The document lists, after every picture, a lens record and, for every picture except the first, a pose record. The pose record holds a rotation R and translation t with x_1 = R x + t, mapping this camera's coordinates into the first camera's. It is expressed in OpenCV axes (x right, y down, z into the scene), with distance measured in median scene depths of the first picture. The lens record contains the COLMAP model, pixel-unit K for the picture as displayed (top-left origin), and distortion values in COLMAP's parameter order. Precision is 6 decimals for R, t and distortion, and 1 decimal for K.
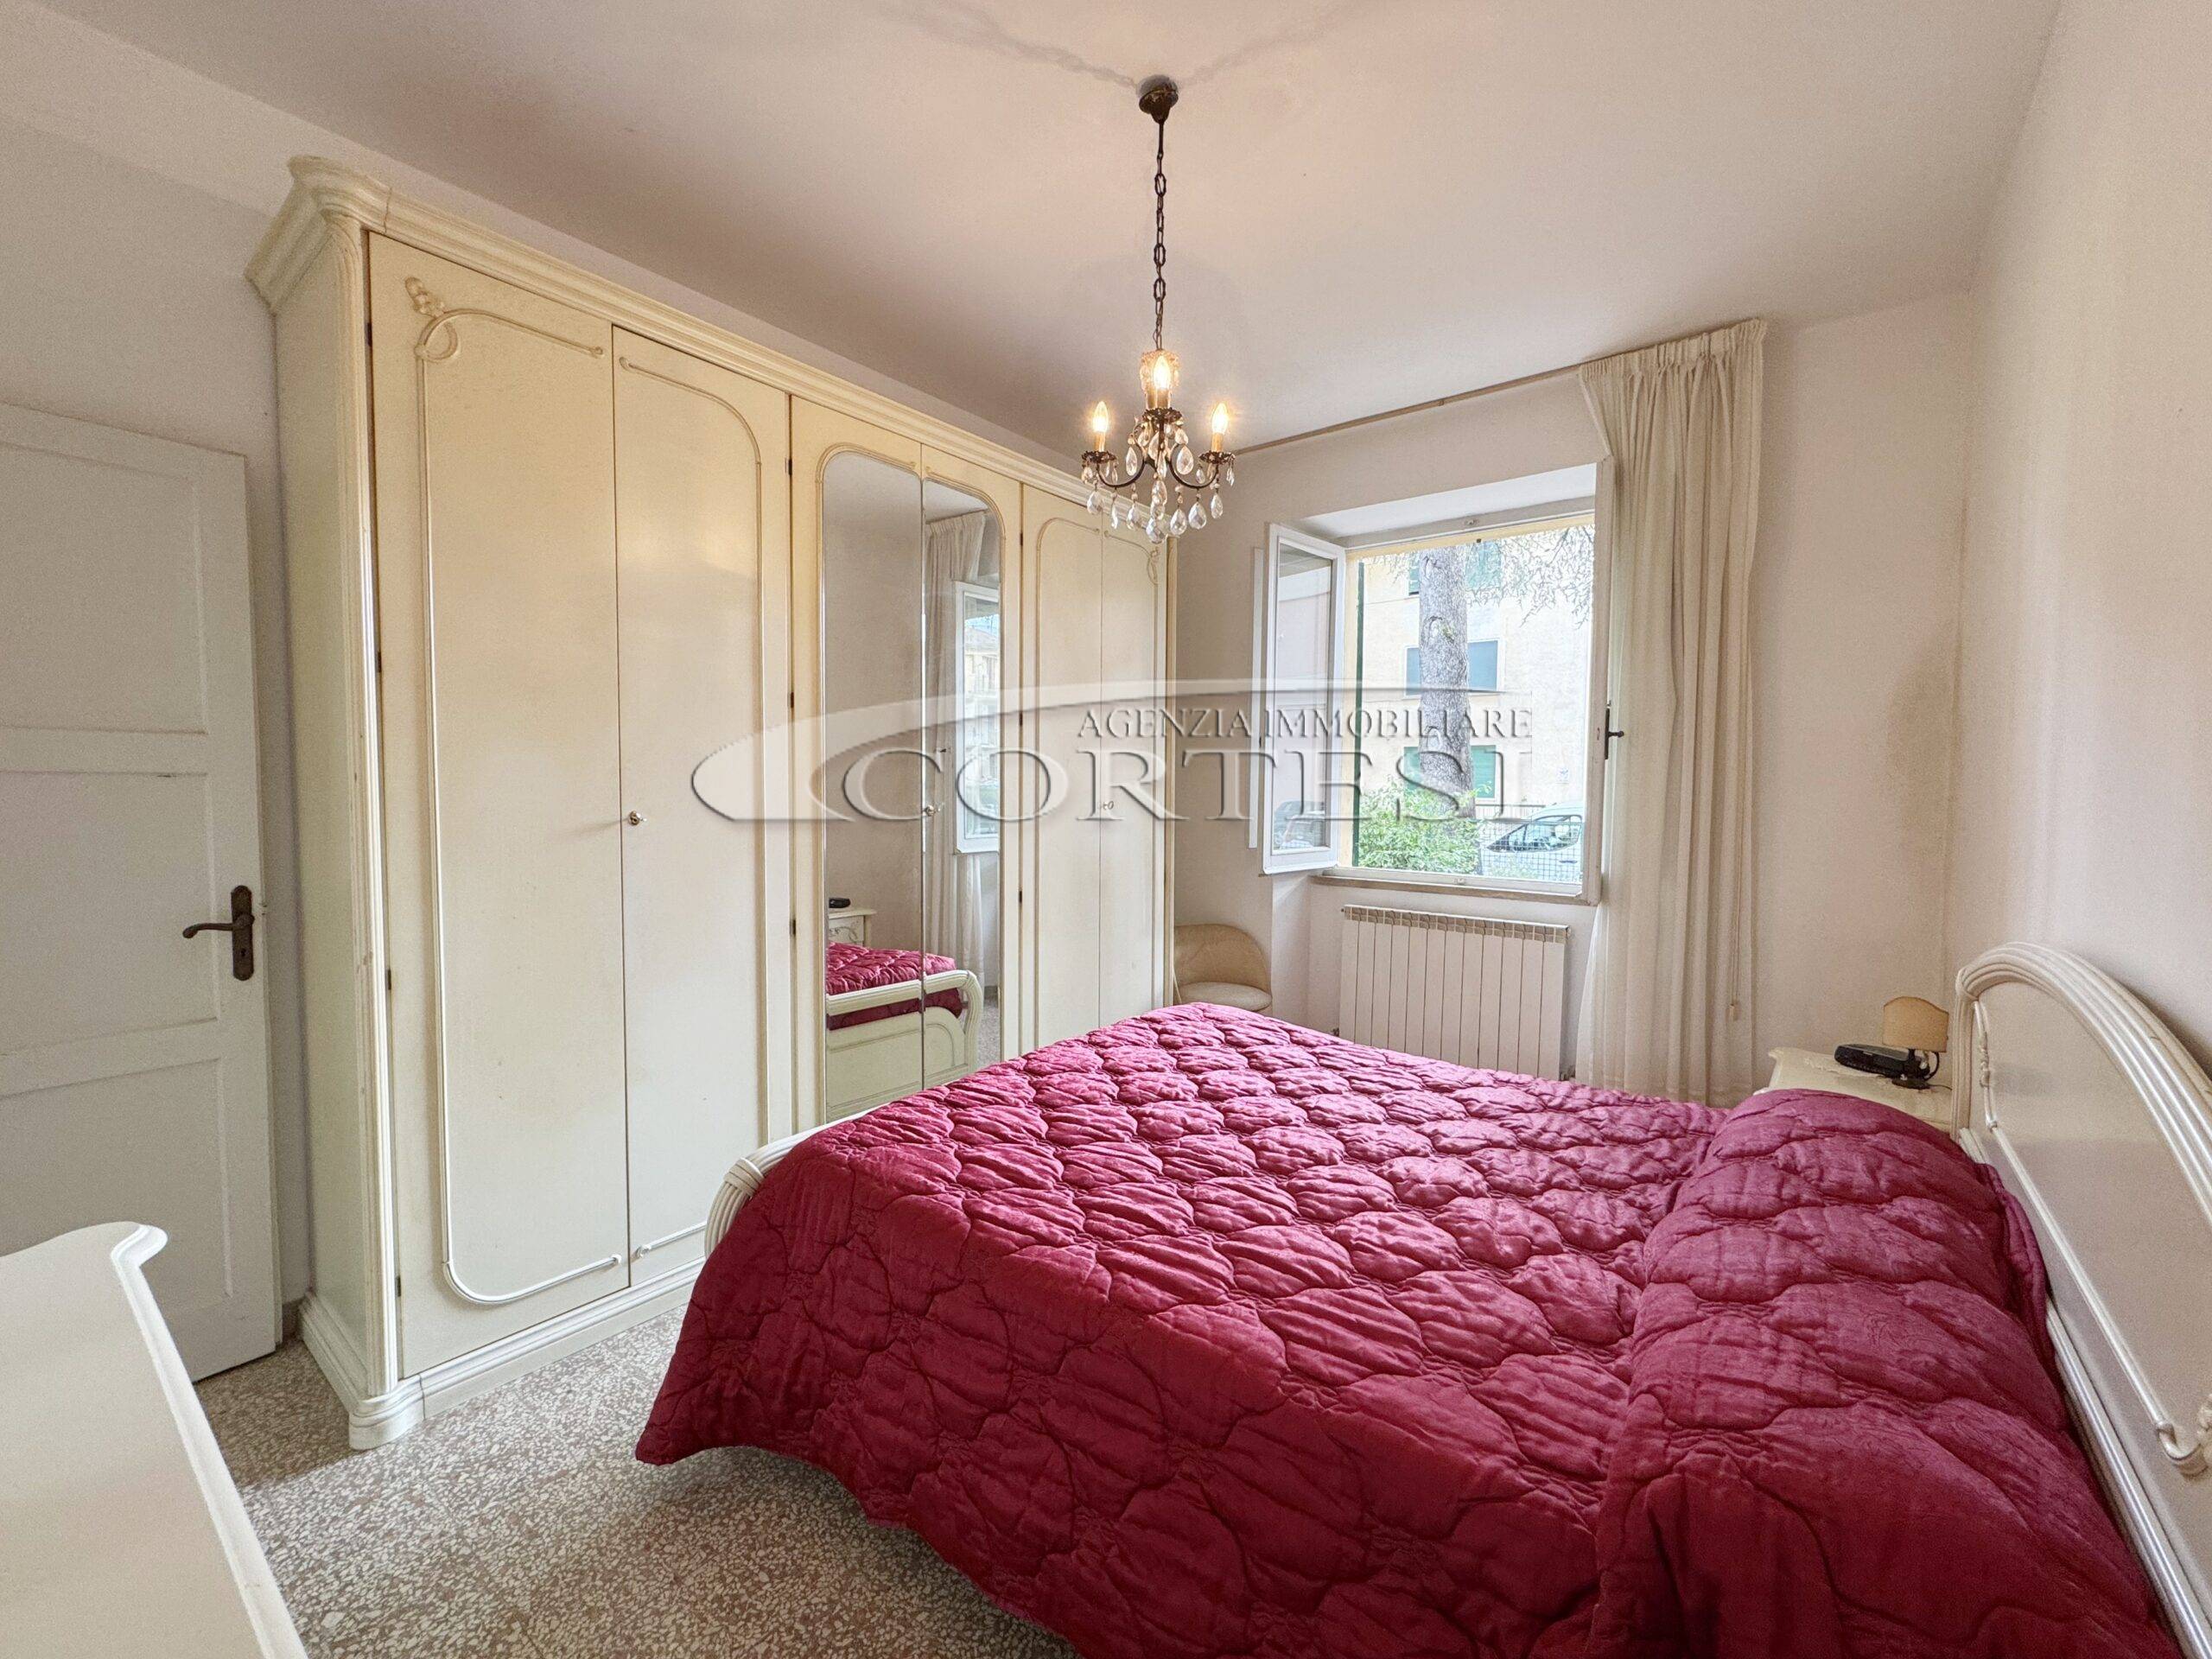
lens RADIAL K [[903.4, 0, 1106.0], [0, 903.4, 829.5], [0, 0, 1]] dist [-0.009613, 0.000153]
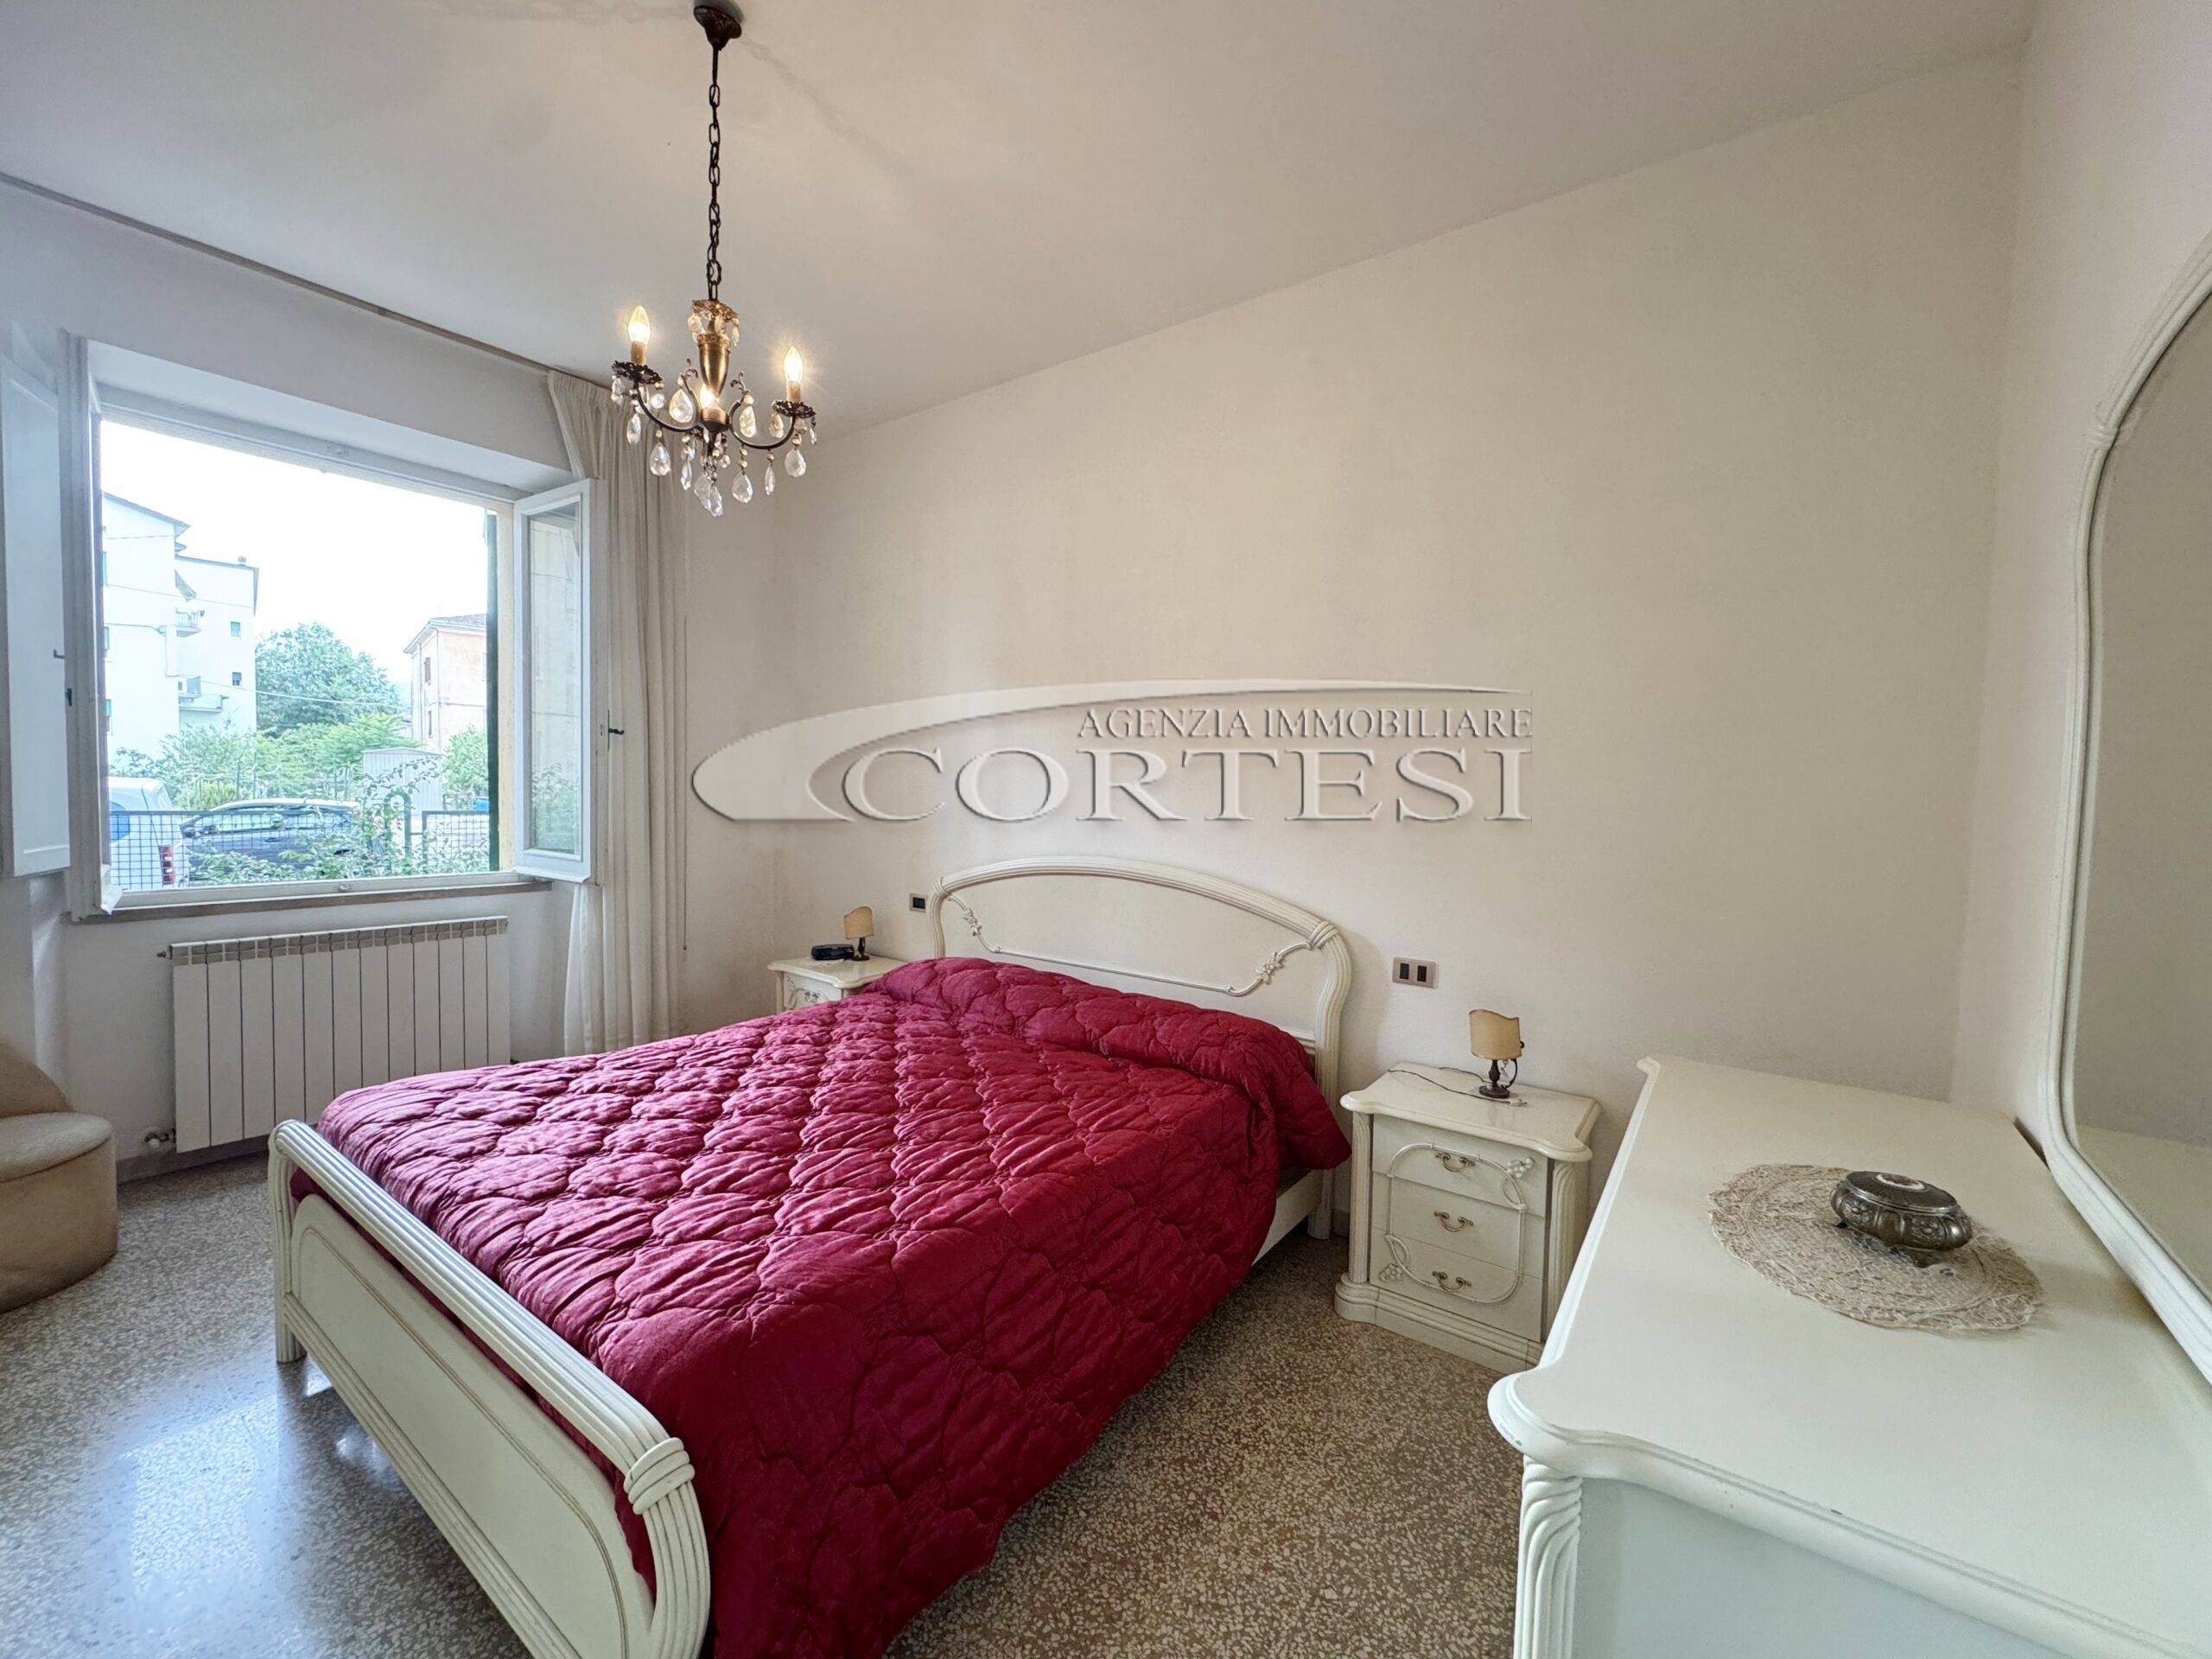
lens RADIAL K [[903.4, 0, 1106.0], [0, 903.4, 829.5], [0, 0, 1]] dist [-0.009613, 0.000153]
pose [[-0.036620, -0.058030, 0.997643, -0.760053], [0.027634, 0.997872, 0.059058, -0.042766], [-0.998947, 0.029731, -0.034939, 0.568826]]
